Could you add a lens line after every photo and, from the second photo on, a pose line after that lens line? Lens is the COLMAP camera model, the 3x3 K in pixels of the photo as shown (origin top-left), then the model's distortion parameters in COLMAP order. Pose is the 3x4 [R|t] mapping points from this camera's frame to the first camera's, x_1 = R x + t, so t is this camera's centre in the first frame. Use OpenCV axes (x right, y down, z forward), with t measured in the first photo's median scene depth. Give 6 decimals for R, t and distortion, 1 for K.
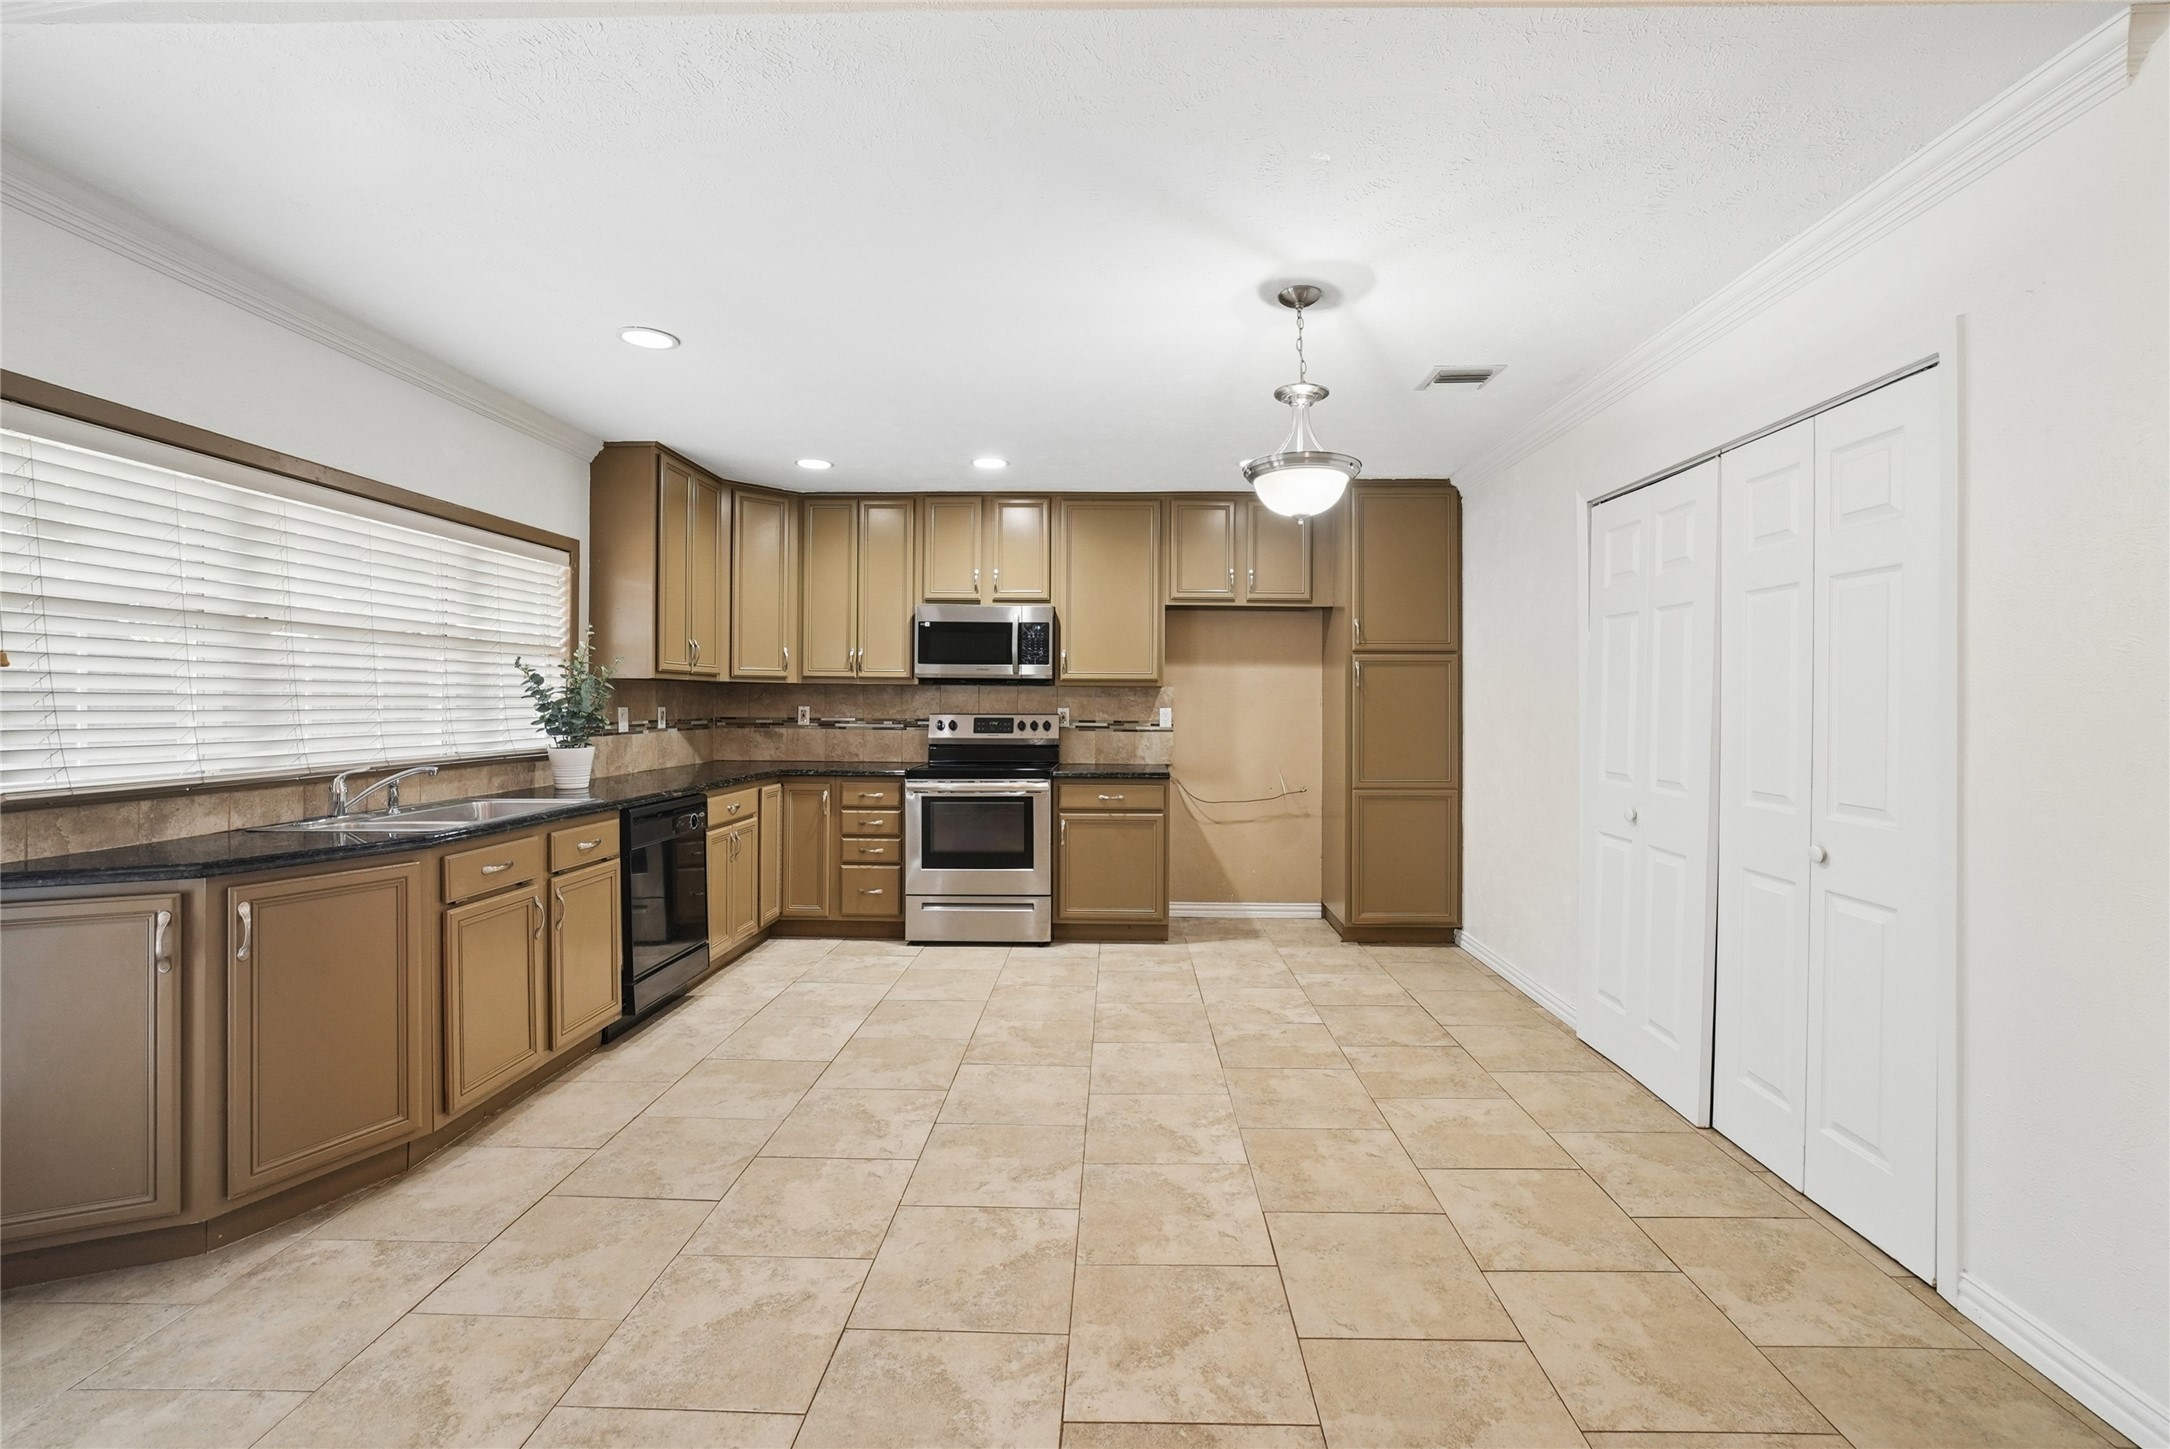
lens RADIAL K [[928.1, 0, 1112.9], [0, 928.1, 696.5], [0, 0, 1]] dist [-0.037301, 0.010398]
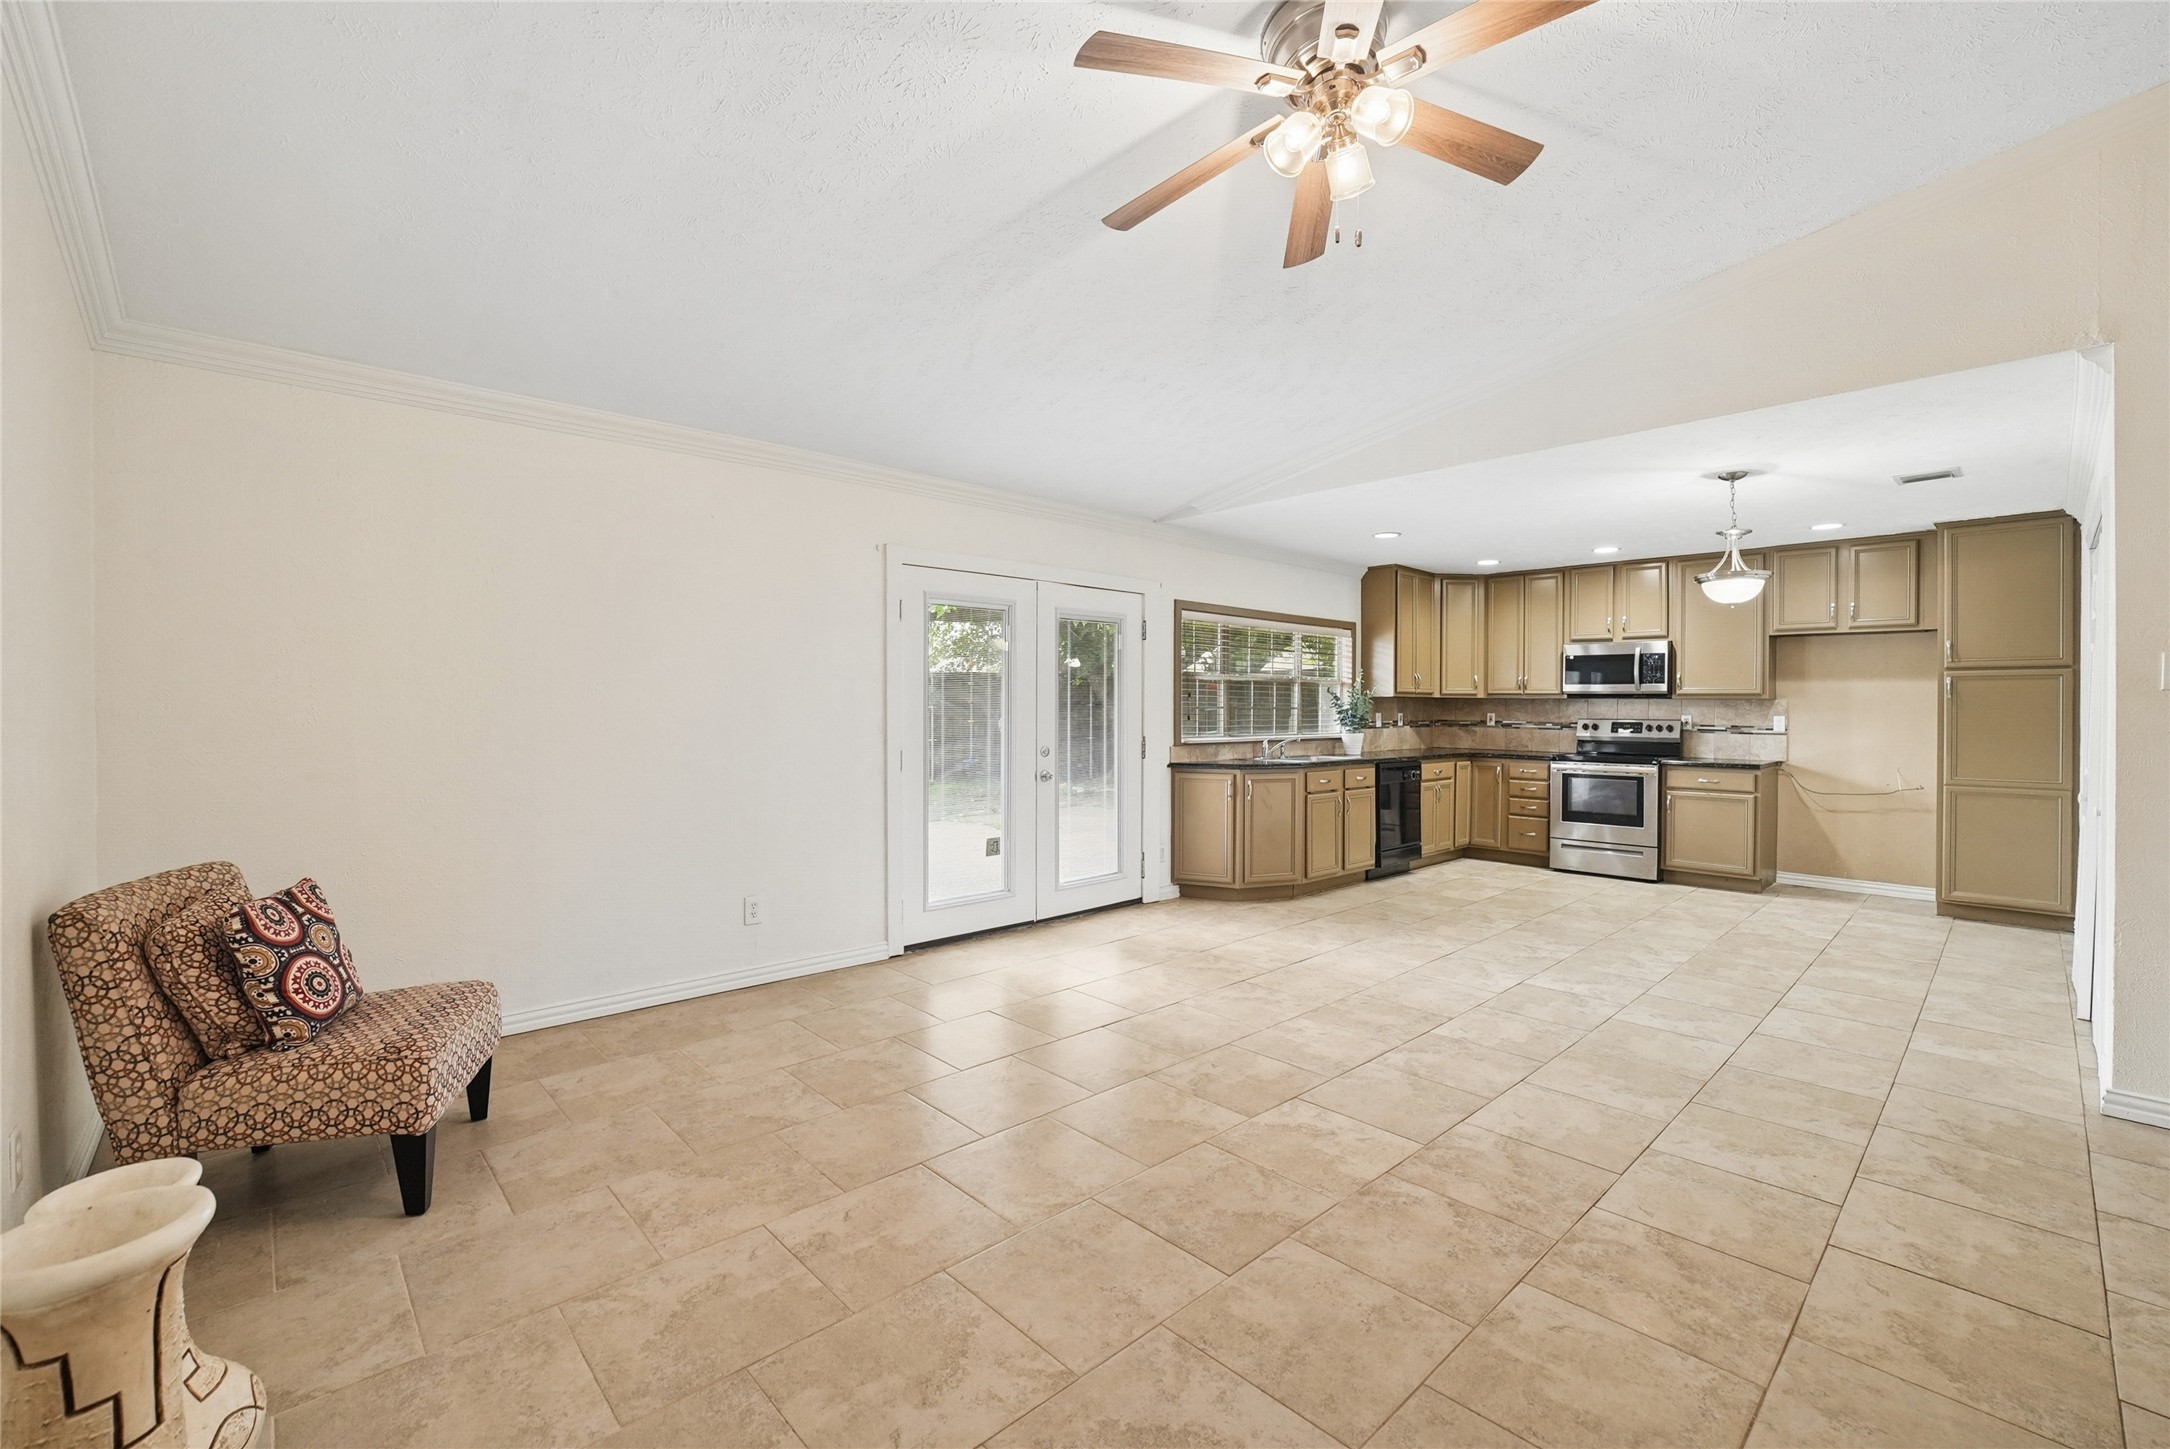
lens RADIAL K [[928.1, 0, 1098.3], [0, 928.1, 714.3], [0, 0, 1]] dist [-0.037301, 0.010398]
pose [[0.702587, 0.005631, -0.711576, 0.325912], [0.000112, 0.999968, 0.008024, 0.000267], [0.711598, -0.005718, 0.702564, -0.583280]]
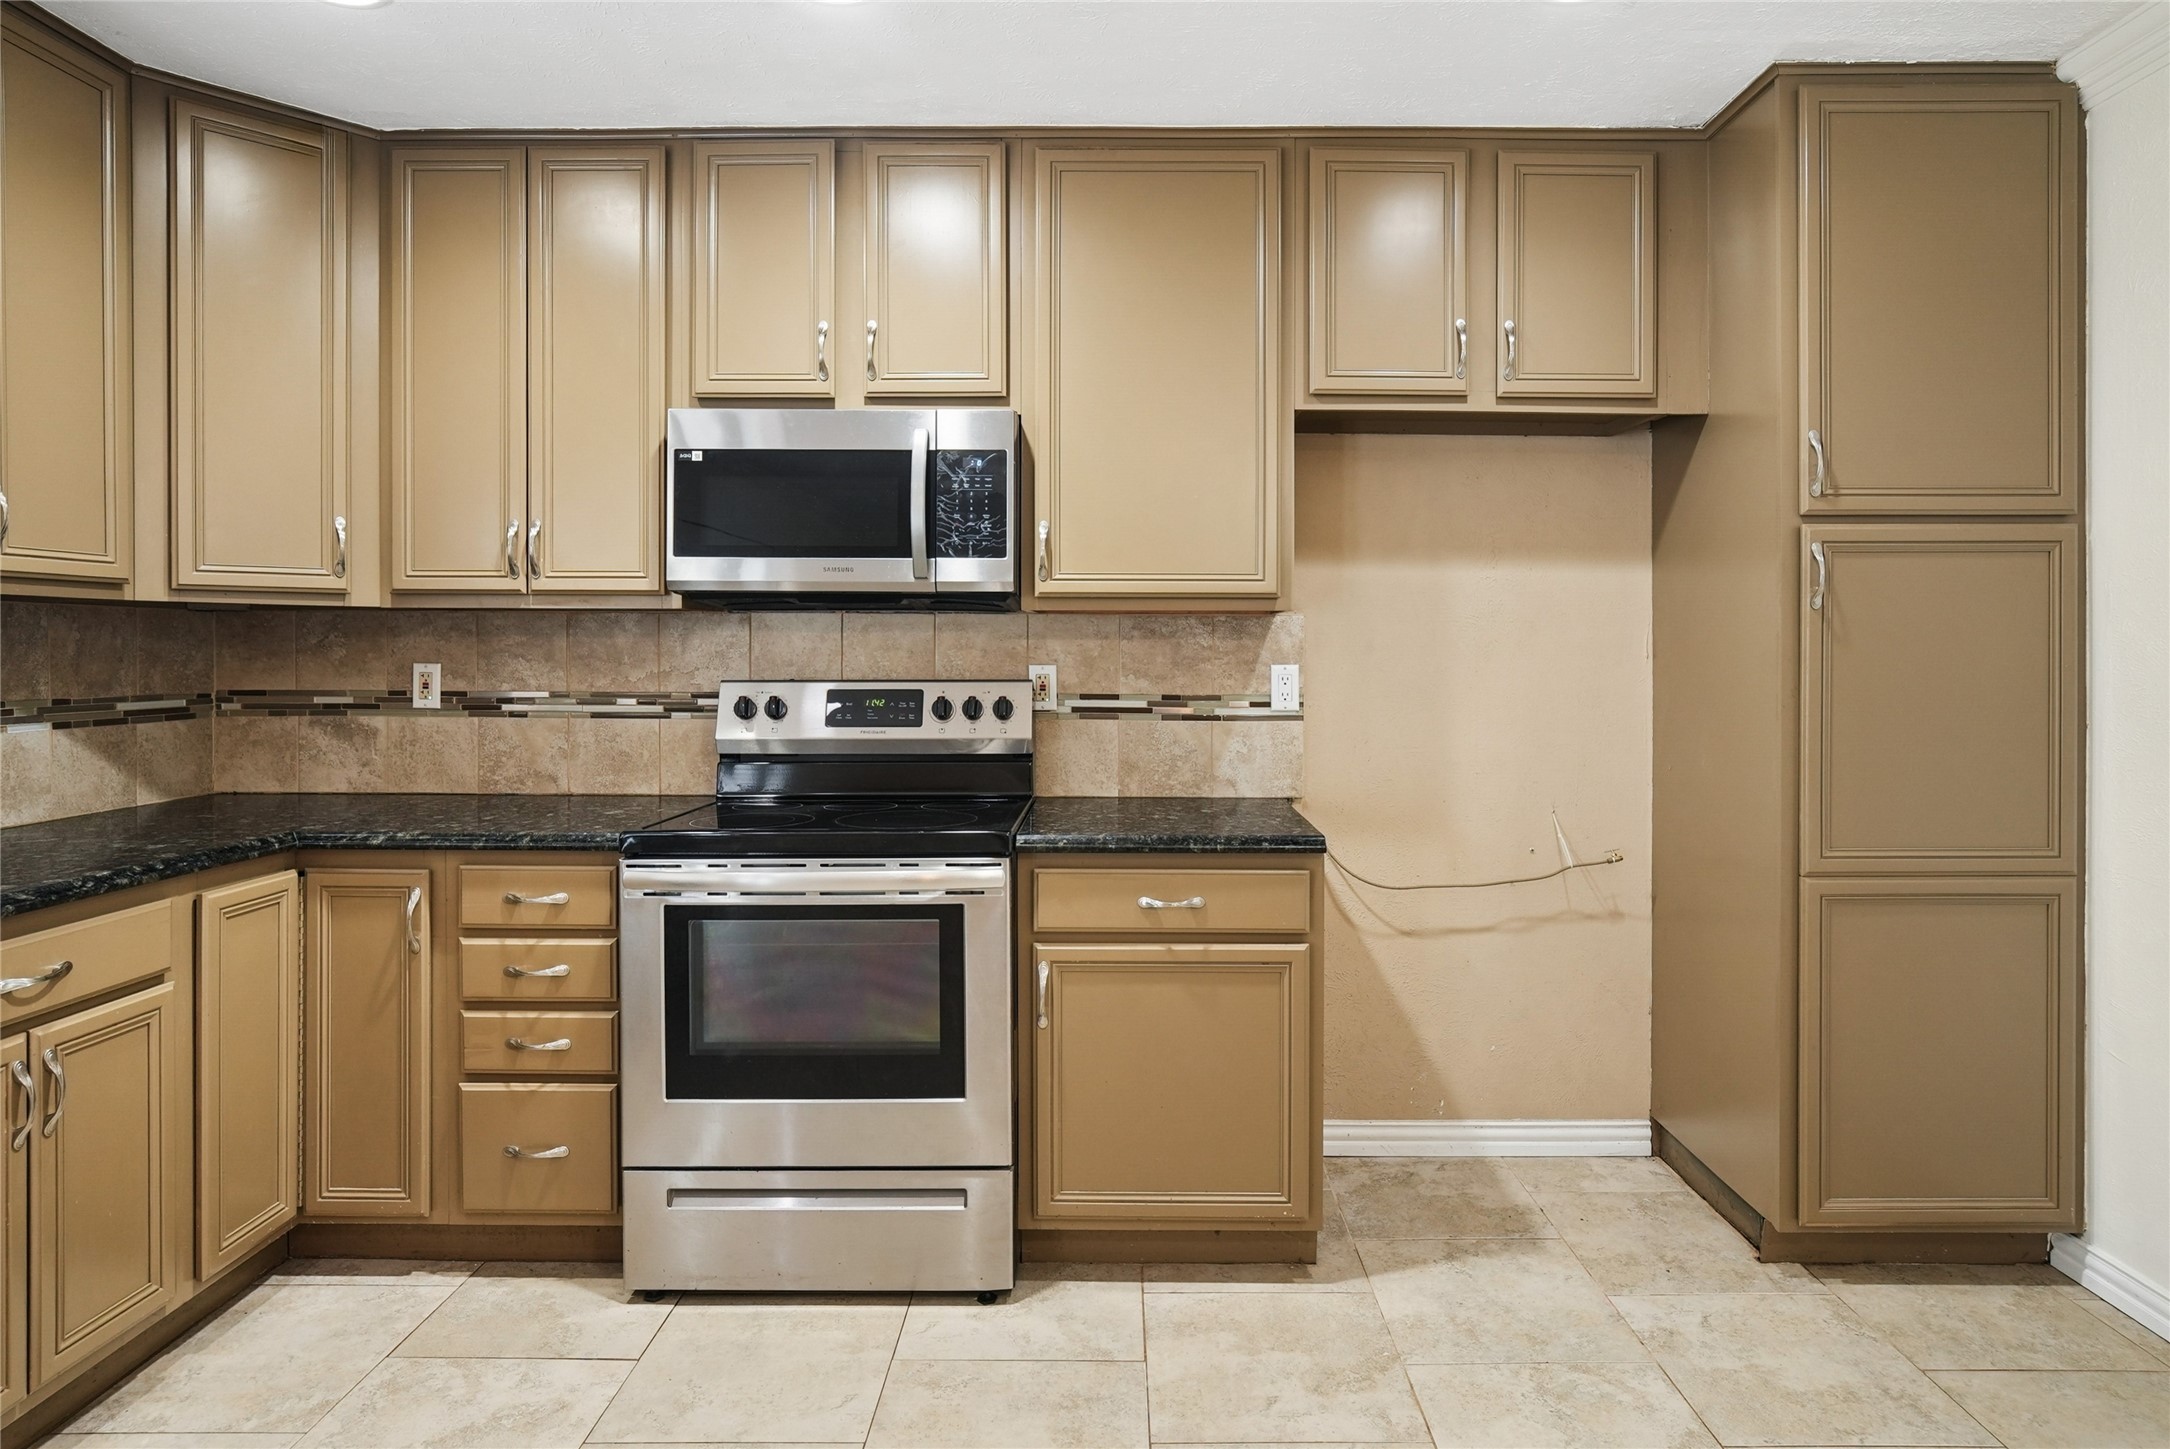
lens RADIAL K [[1210.5, 0, 1122.5], [0, 1210.5, 657.5], [0, 0, 1]] dist [-0.026701, 0.012319]
pose [[0.999885, -0.003576, 0.014770, -0.028678], [0.003378, 0.999904, 0.013425, 0.001665], [-0.014816, -0.013373, 0.999801, 0.512874]]
